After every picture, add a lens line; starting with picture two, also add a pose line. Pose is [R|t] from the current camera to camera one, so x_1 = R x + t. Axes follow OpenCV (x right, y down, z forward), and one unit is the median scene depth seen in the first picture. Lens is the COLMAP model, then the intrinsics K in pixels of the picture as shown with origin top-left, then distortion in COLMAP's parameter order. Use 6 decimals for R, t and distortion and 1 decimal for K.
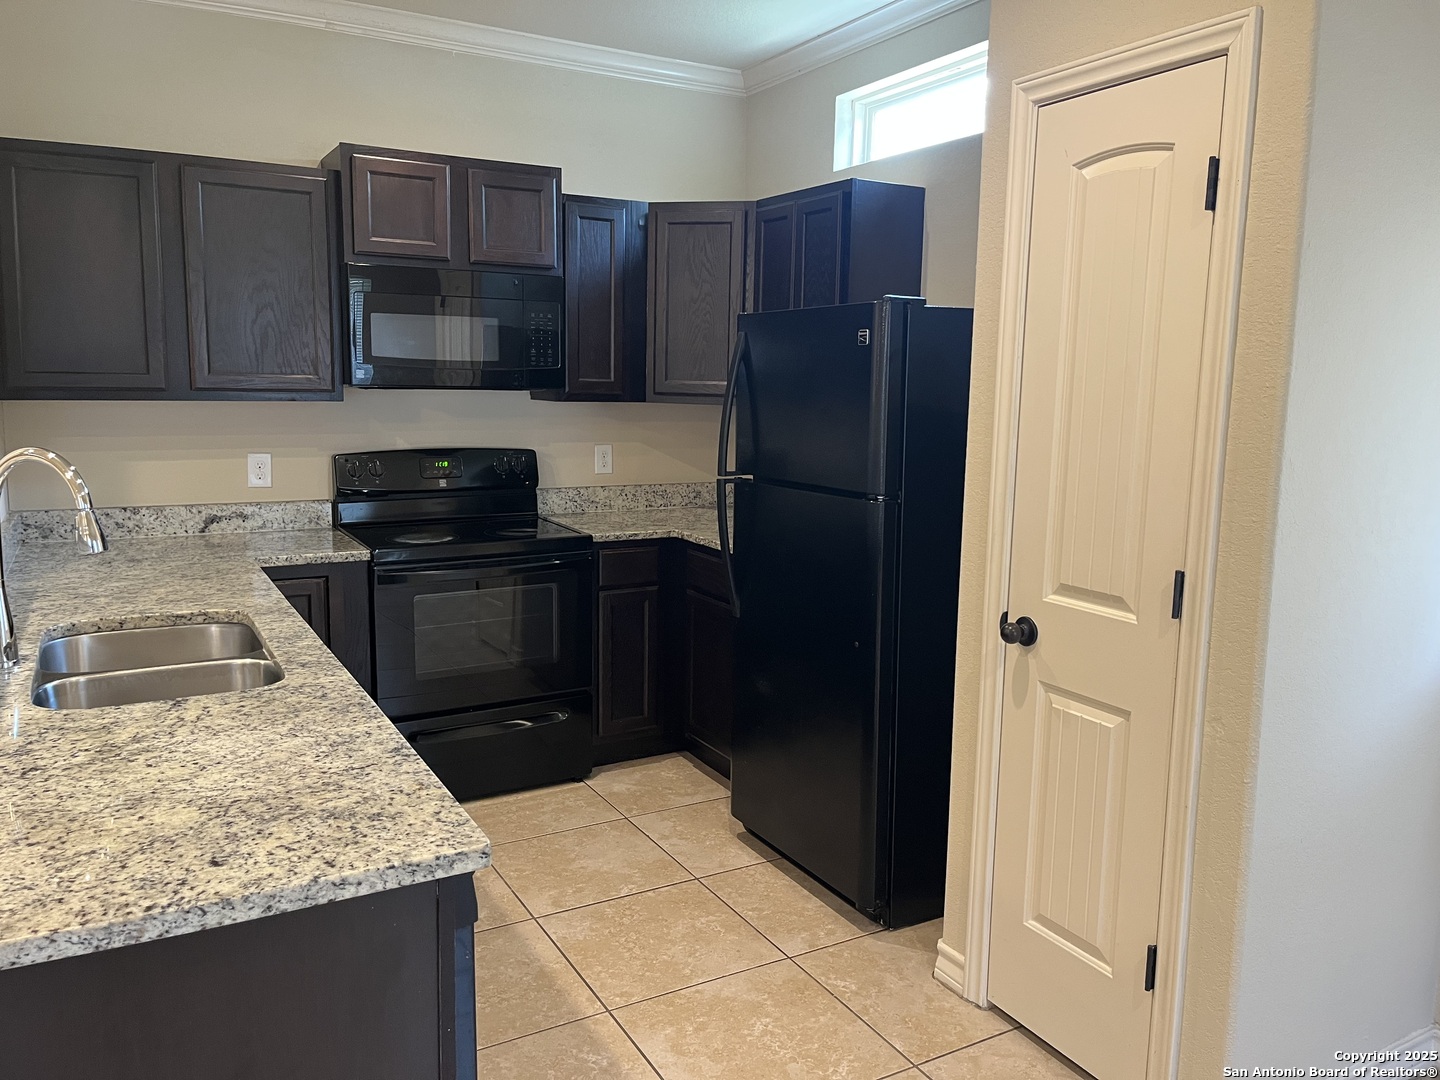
lens RADIAL K [[1090.1, 0, 736.8], [0, 1090.1, 526.4], [0, 0, 1]] dist [0.063112, -0.090456]
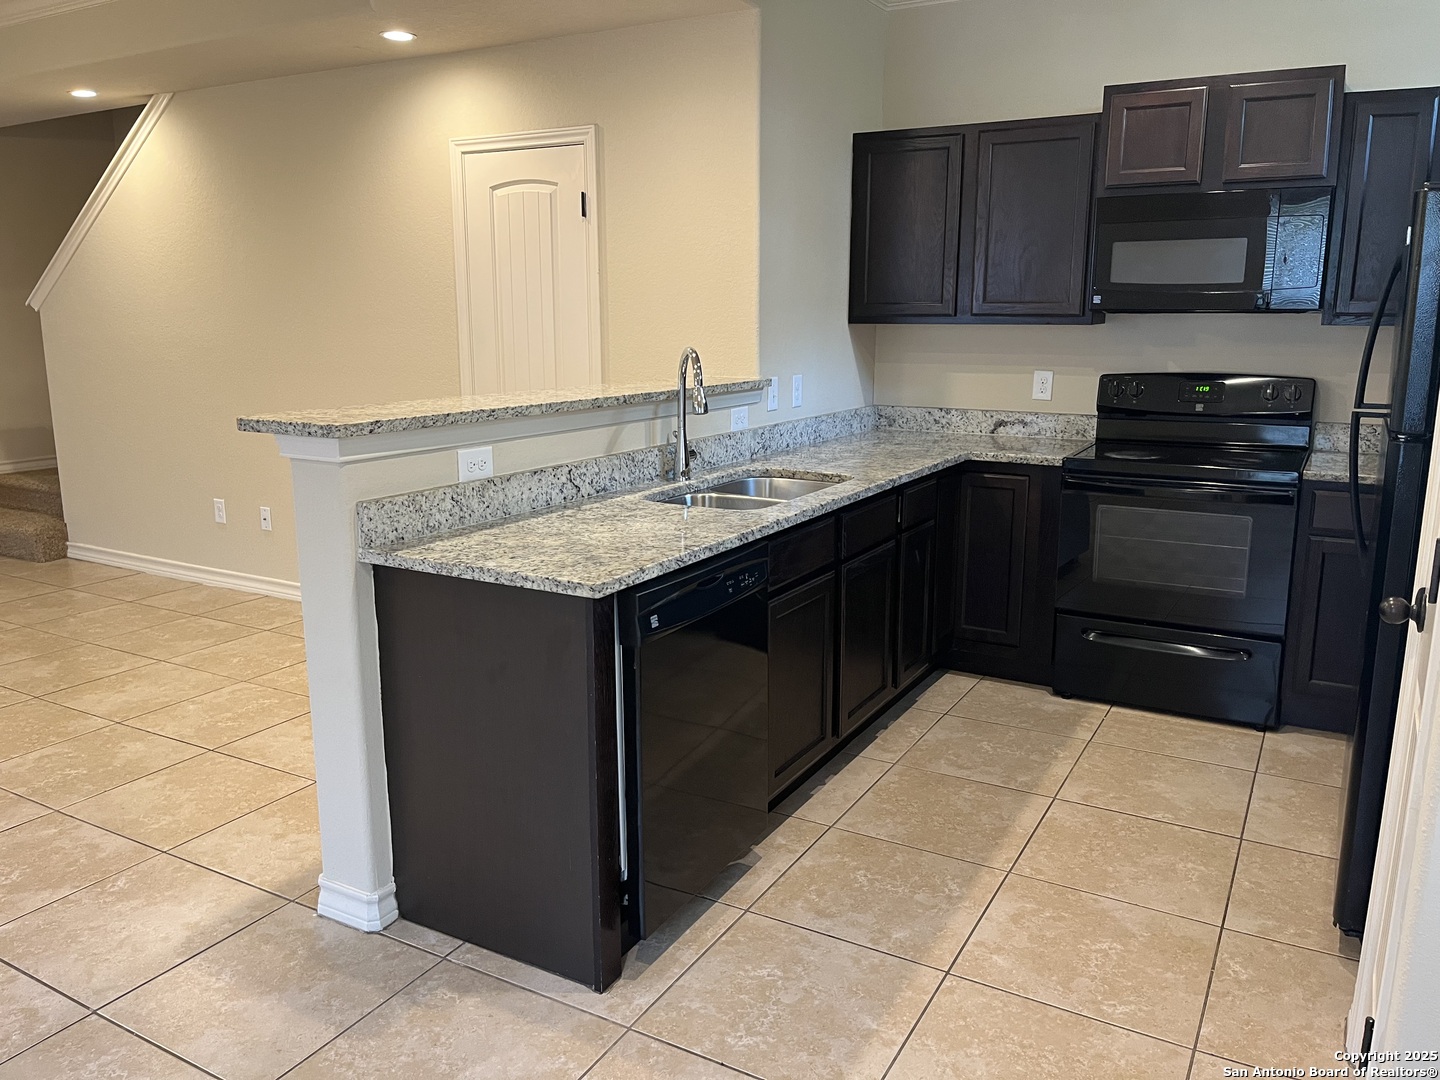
lens RADIAL K [[1090.1, 0, 724.6], [0, 1090.1, 524.8], [0, 0, 1]] dist [0.063112, -0.090456]
pose [[0.506817, 0.153626, -0.848254, 0.472361], [-0.108982, 0.987516, 0.113733, -0.000272], [0.855137, 0.034802, 0.517232, 0.127420]]
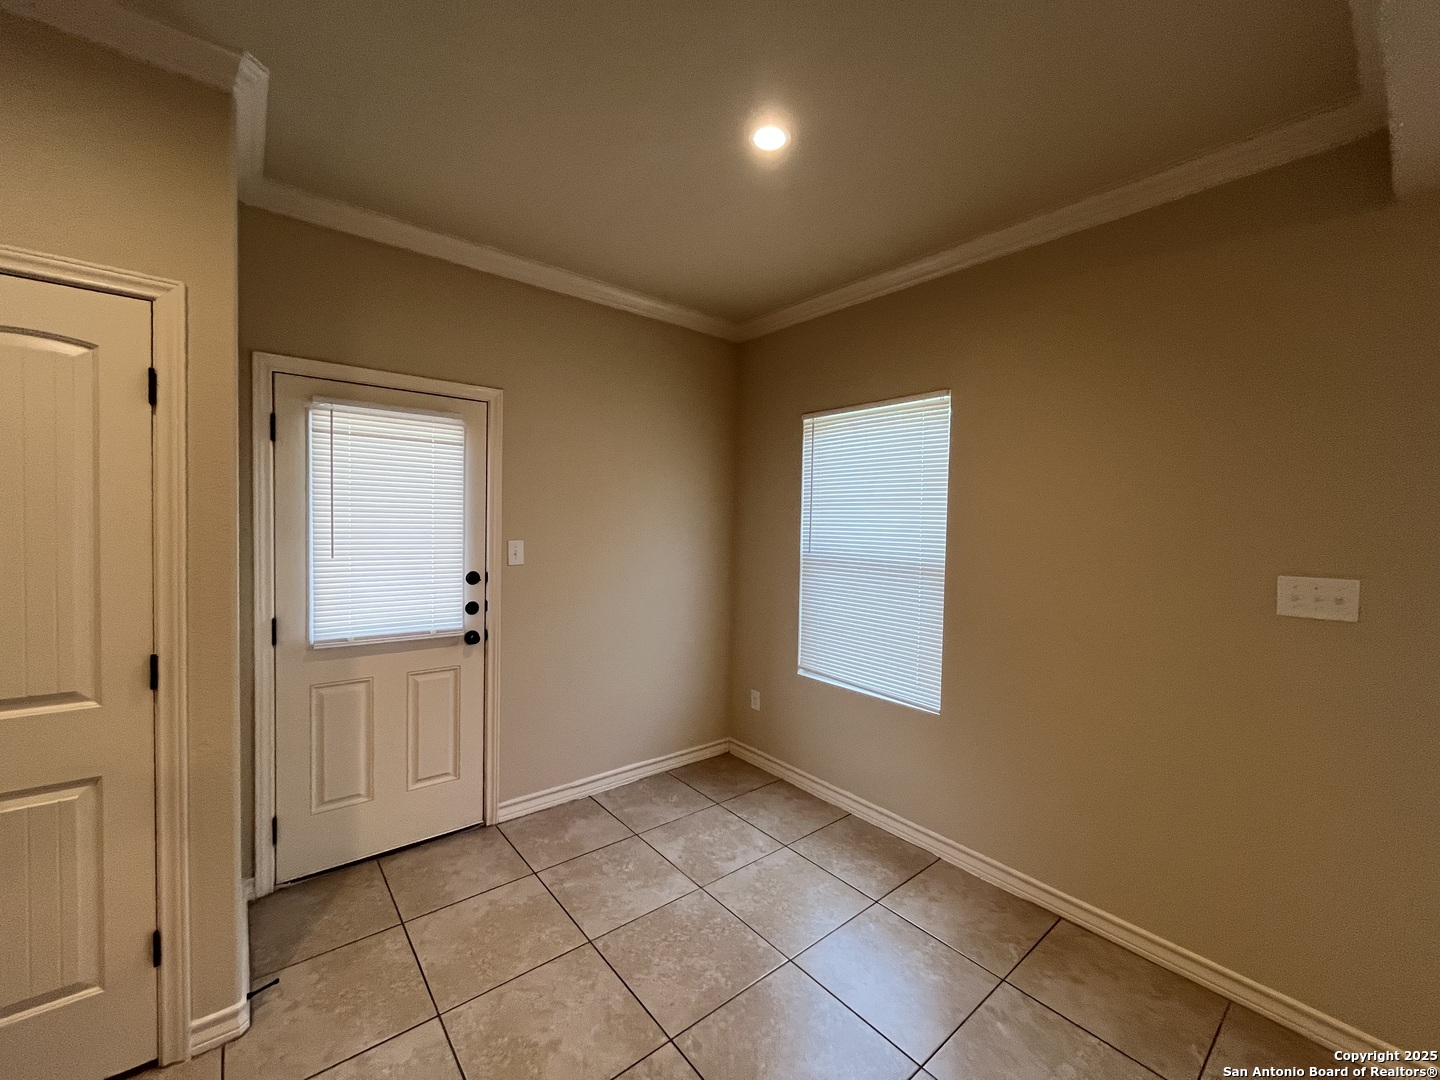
lens RADIAL K [[579.3, 0, 722.7], [0, 579.3, 539.5], [0, 0, 1]] dist [-0.001380, 0.000471]
pose [[-0.172511, -0.056270, 0.983399, -0.267025], [0.105247, 0.991599, 0.075202, -0.051102], [-0.979369, 0.116473, -0.165139, 0.236257]]
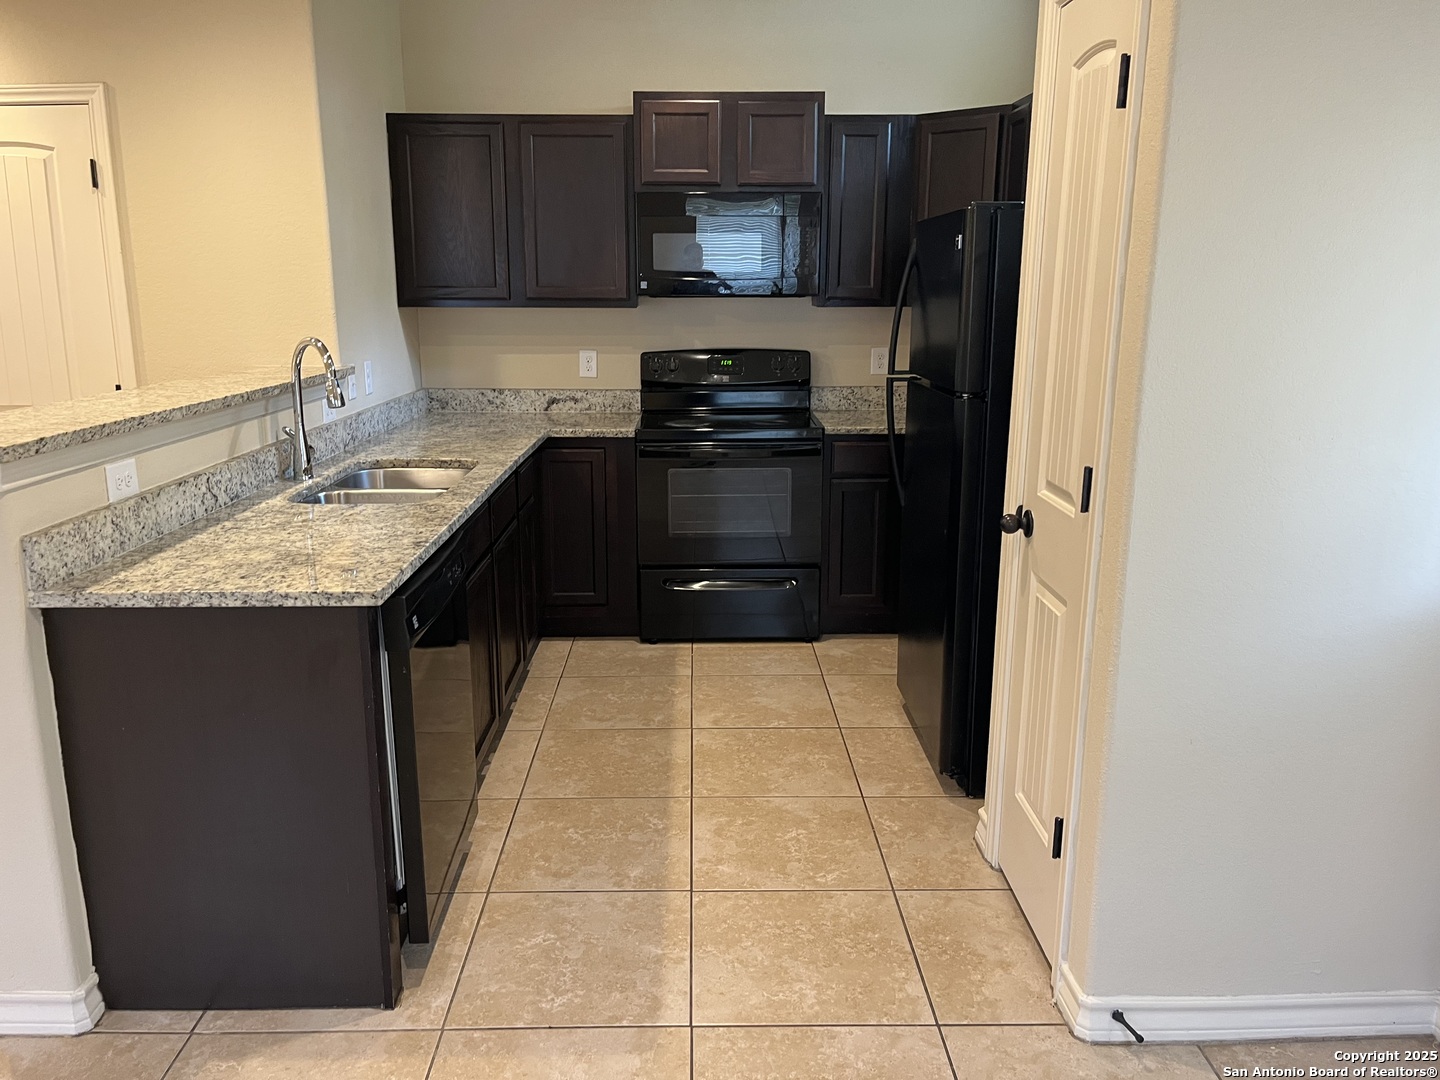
lens RADIAL K [[1090.1, 0, 711.9], [0, 1090.1, 523.3], [0, 0, 1]] dist [0.063112, -0.090456]
pose [[0.873665, 0.090034, -0.478125, 0.358038], [-0.052195, 0.994401, 0.091877, 0.010191], [0.483721, -0.055314, 0.873473, -0.048428]]
